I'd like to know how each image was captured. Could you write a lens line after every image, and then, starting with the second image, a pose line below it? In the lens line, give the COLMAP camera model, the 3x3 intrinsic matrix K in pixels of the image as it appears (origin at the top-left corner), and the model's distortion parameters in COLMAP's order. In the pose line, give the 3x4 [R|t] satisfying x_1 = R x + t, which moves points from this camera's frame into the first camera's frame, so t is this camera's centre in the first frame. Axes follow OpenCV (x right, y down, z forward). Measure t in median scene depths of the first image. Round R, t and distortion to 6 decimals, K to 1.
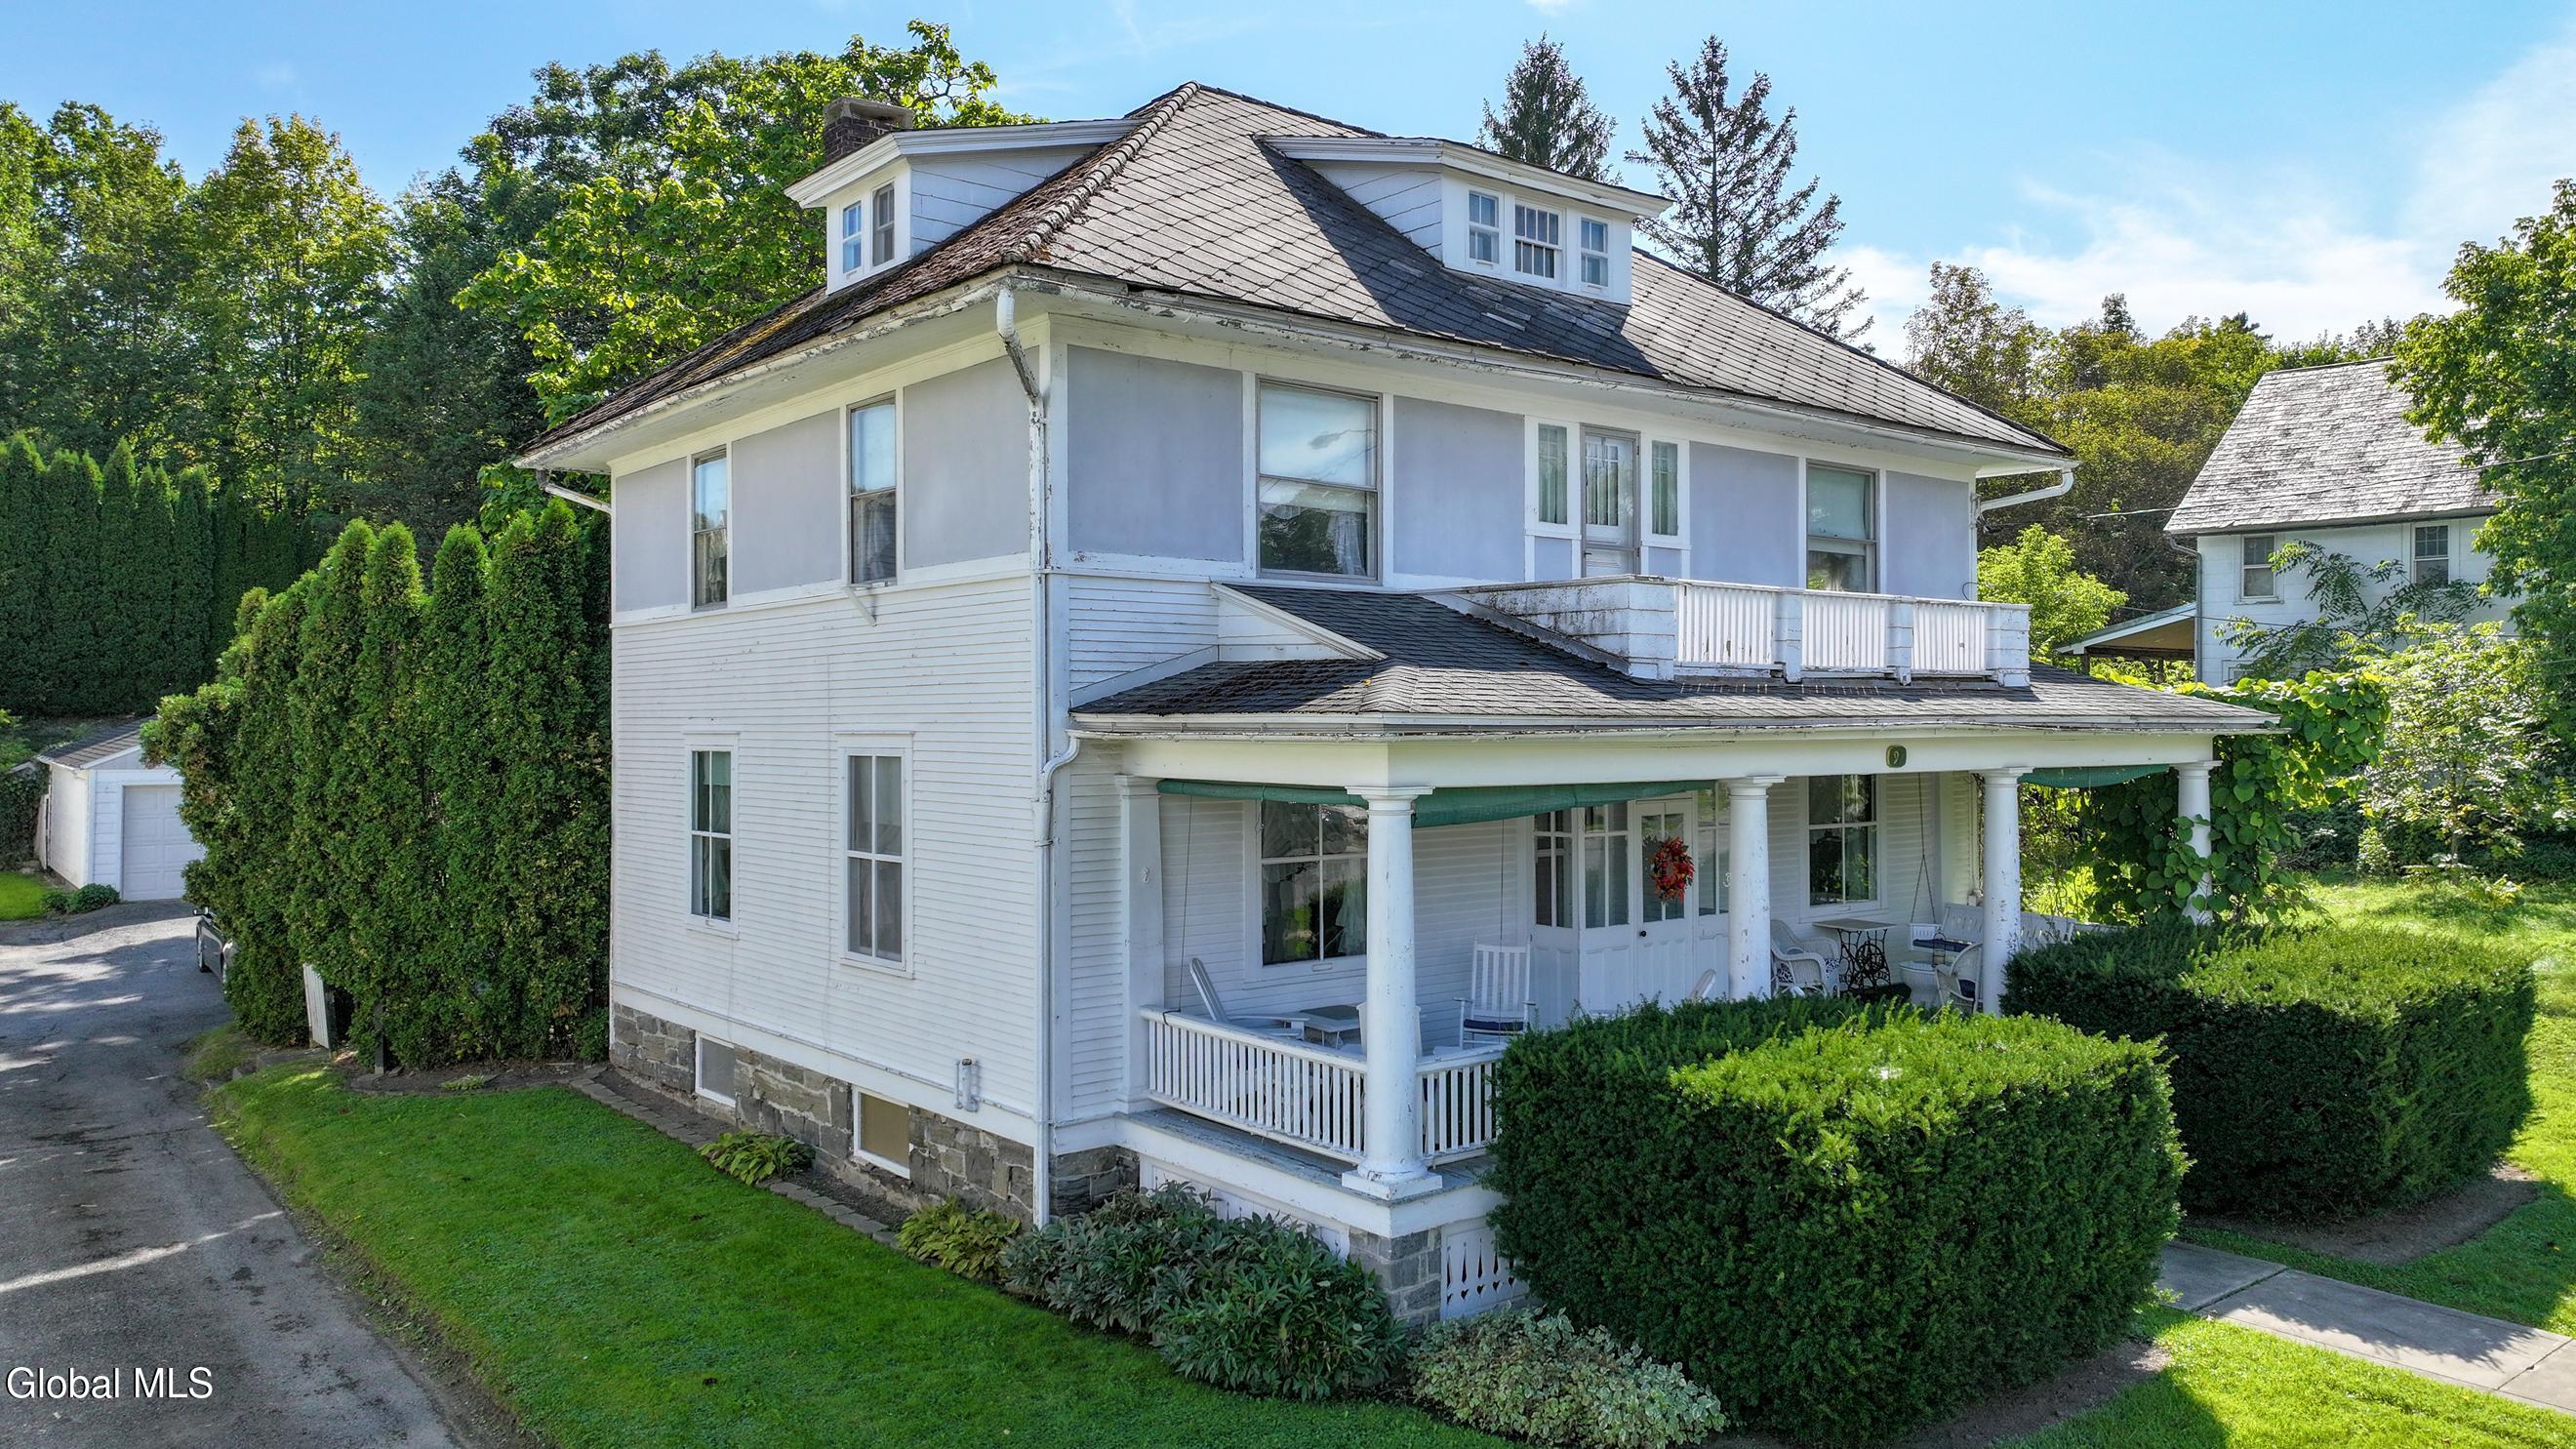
lens RADIAL K [[1837.0, 0, 1292.7], [0, 1837.0, 679.4], [0, 0, 1]] dist [-0.041349, 0.052152]
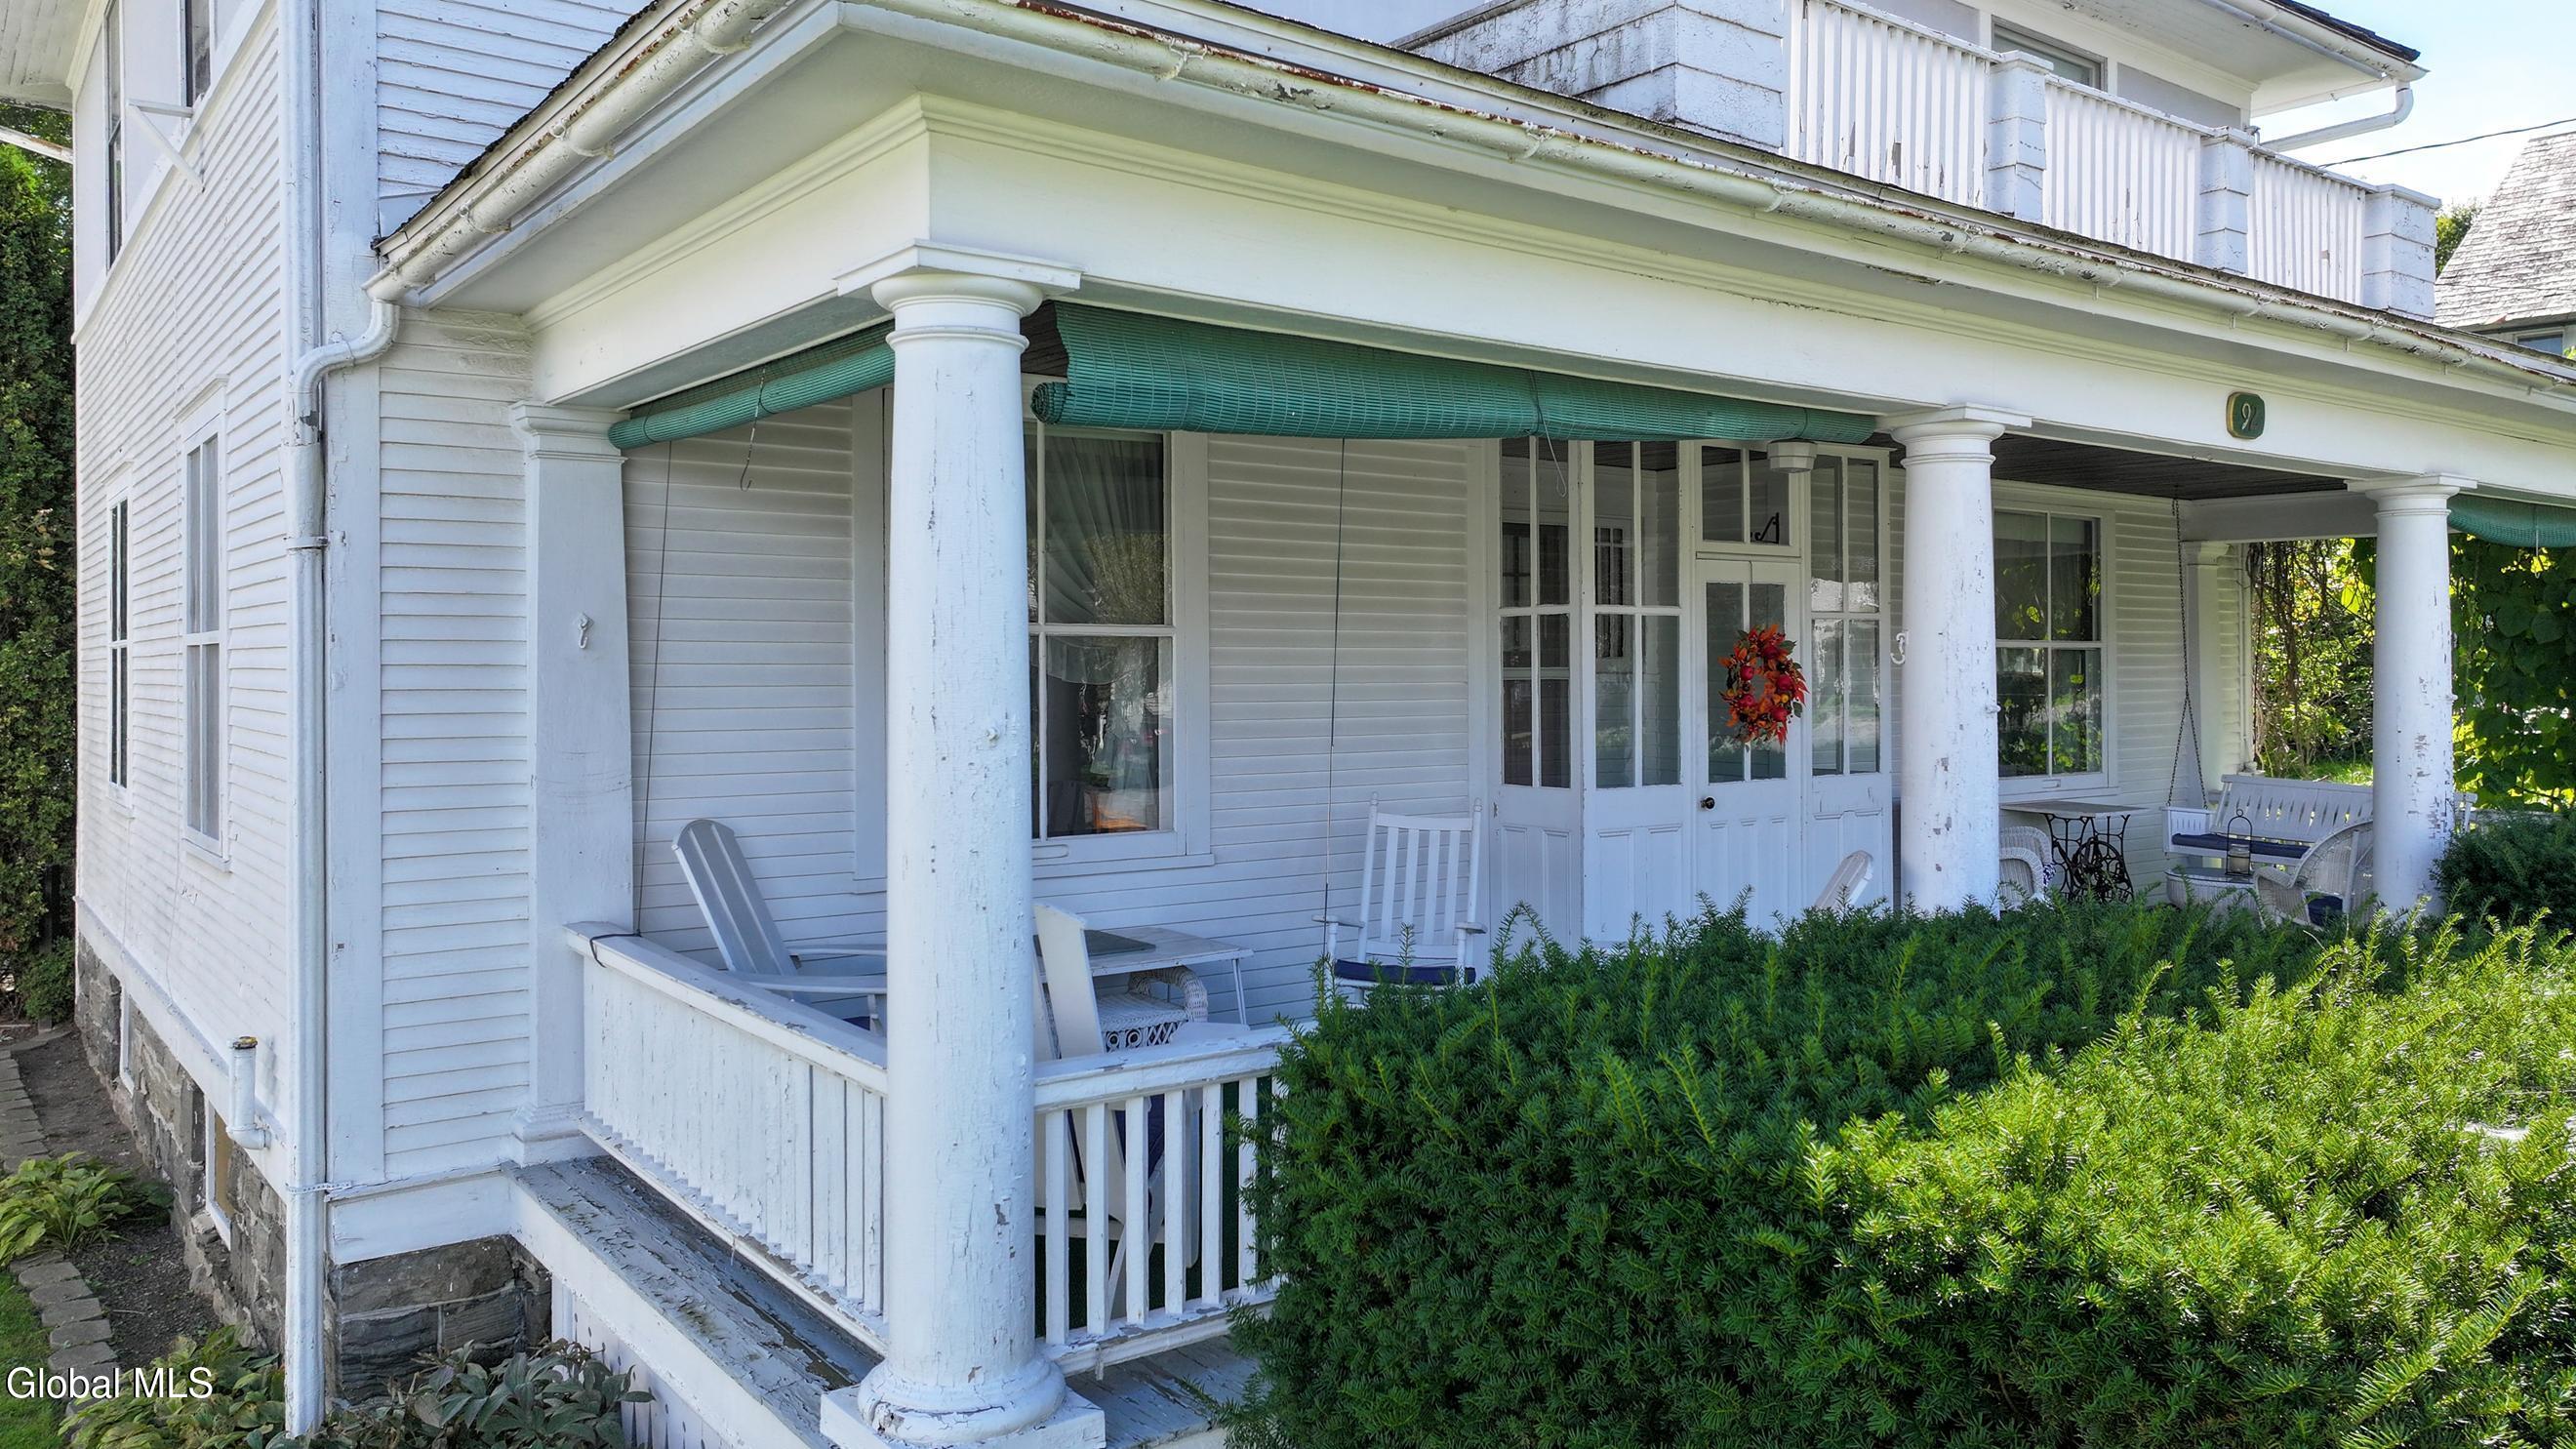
lens RADIAL K [[1837.0, 0, 1292.7], [0, 1837.0, 679.4], [0, 0, 1]] dist [-0.041349, 0.052152]
pose [[0.999366, -0.000277, -0.035614, 0.106856], [0.001175, 0.999682, 0.025204, 0.106123], [0.035596, -0.025230, 0.999048, 0.555645]]
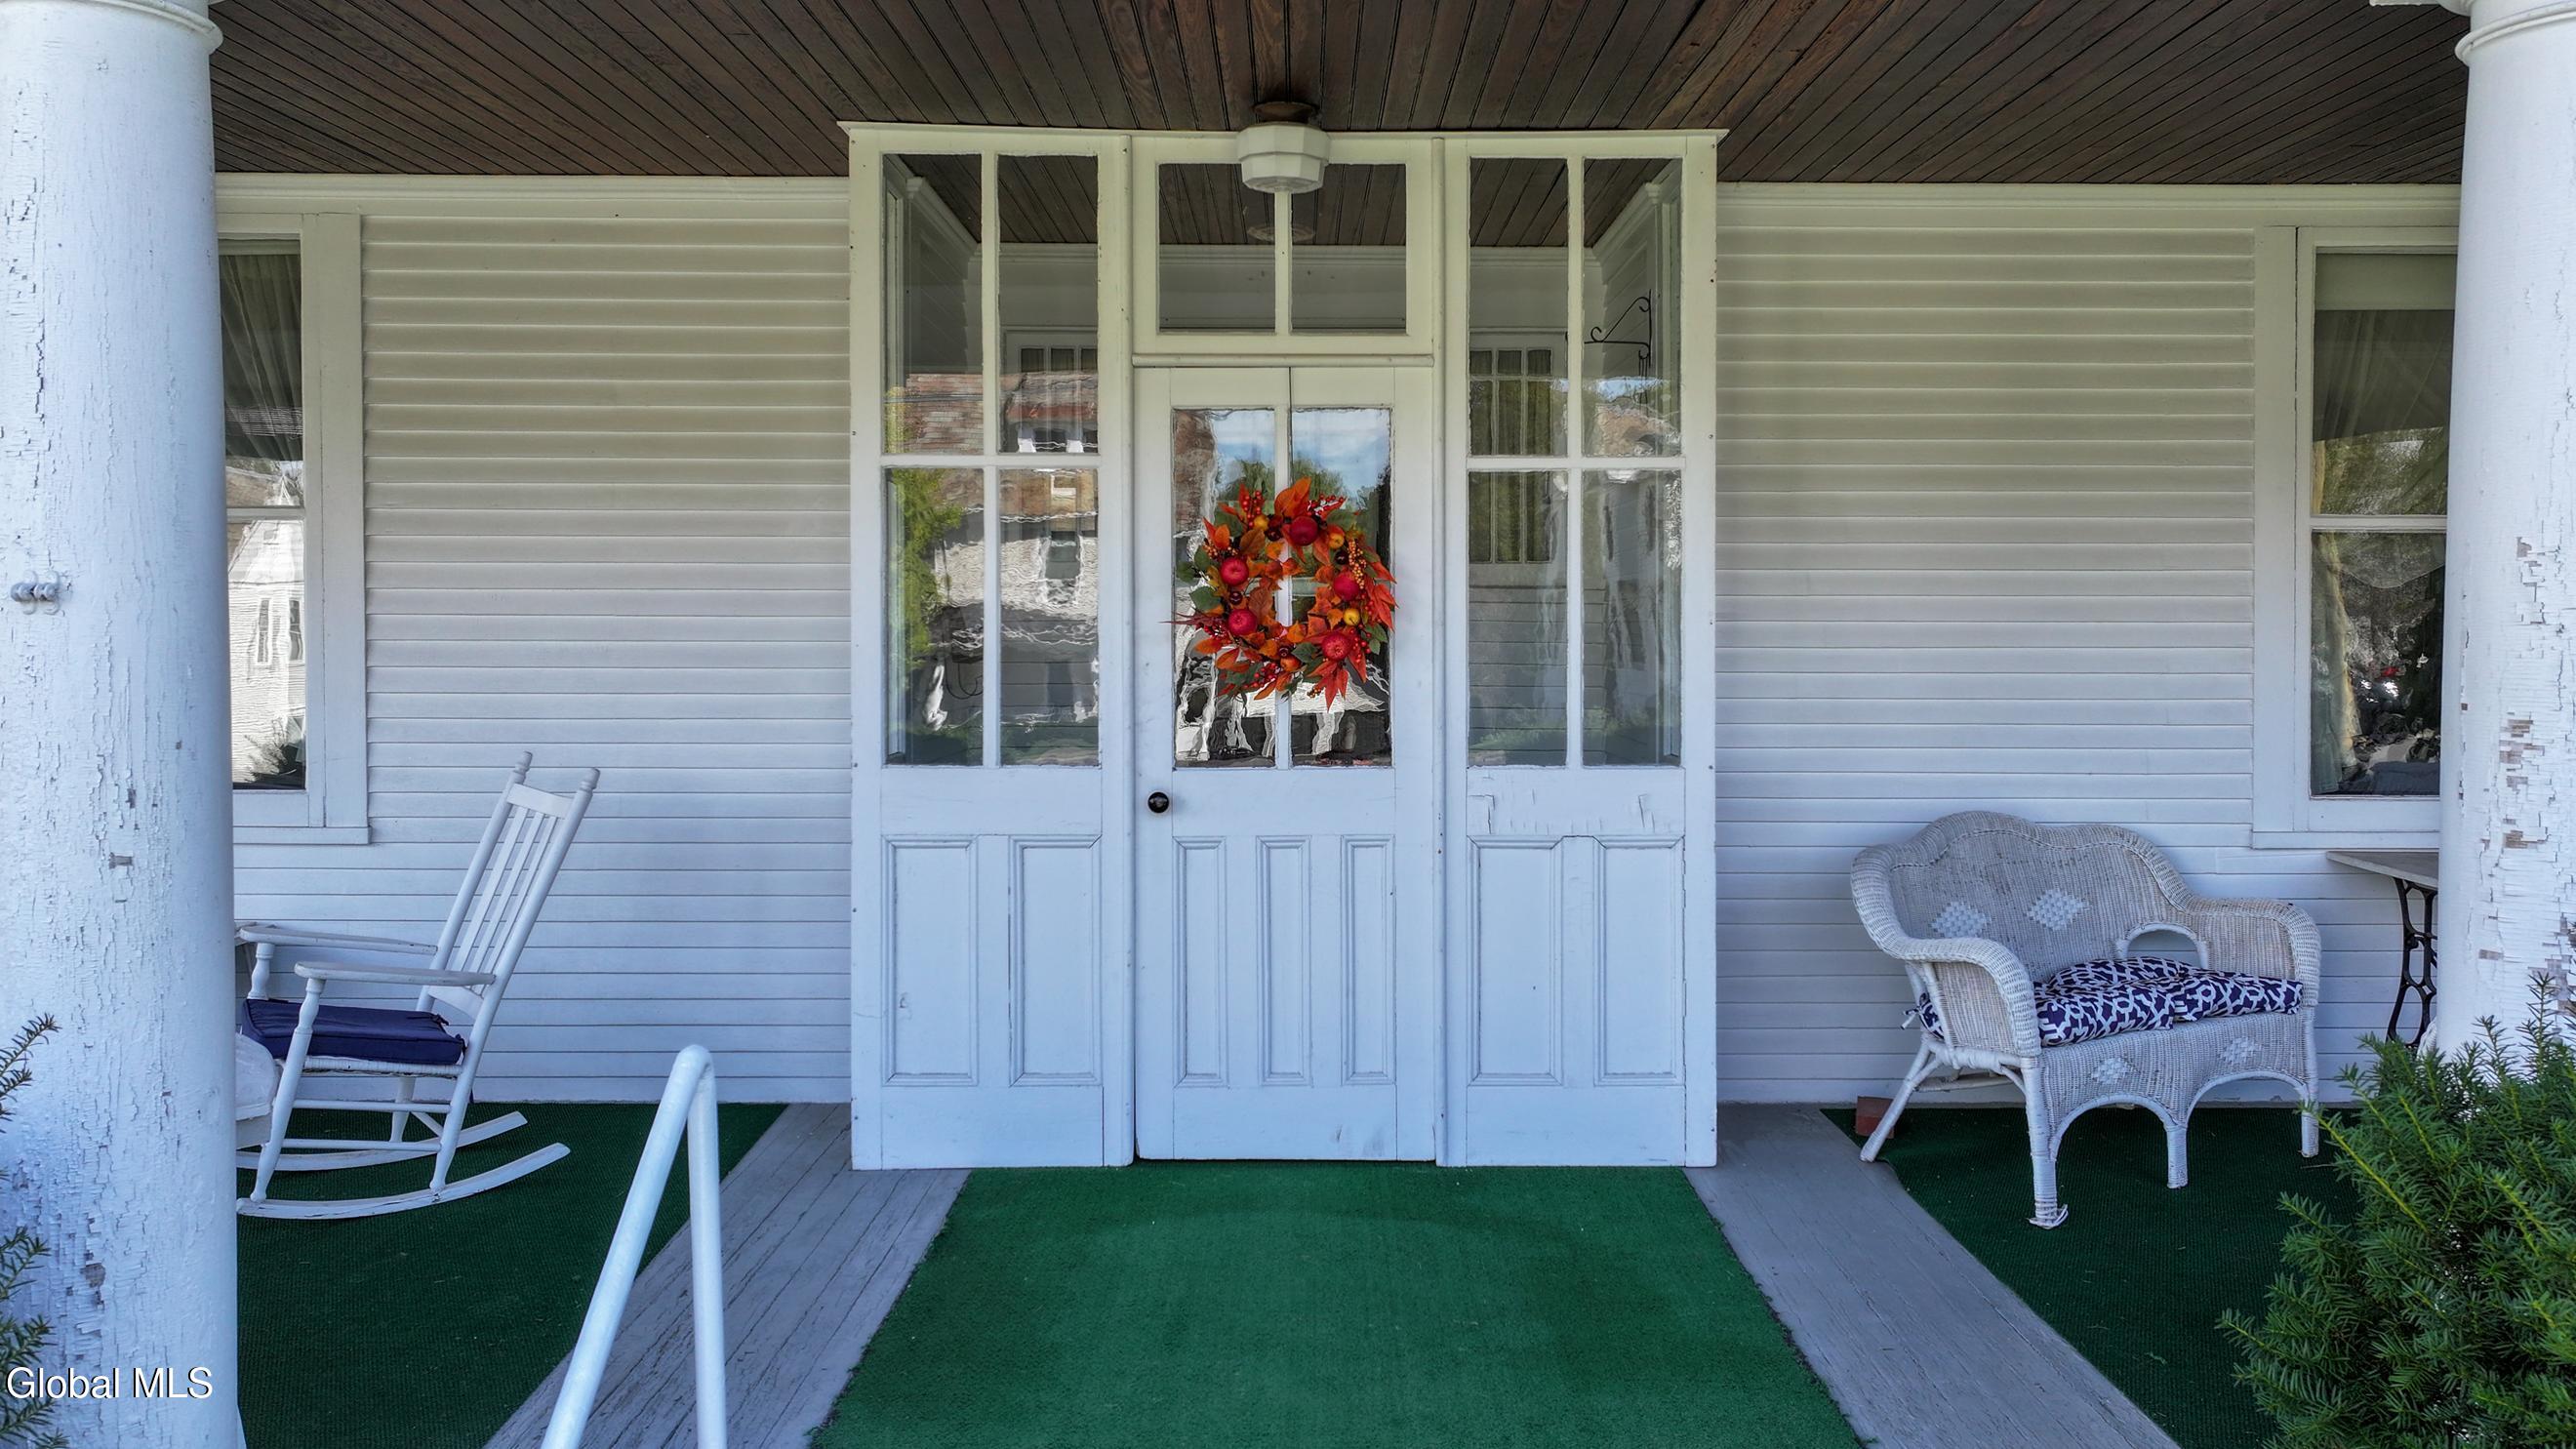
lens RADIAL K [[1837.0, 0, 1292.7], [0, 1837.0, 679.4], [0, 0, 1]] dist [-0.041349, 0.052152]
pose [[0.775063, 0.025775, -0.631358, 0.469890], [0.014470, 0.998182, 0.058513, 0.120404], [0.631719, -0.054487, 0.773281, 0.931111]]
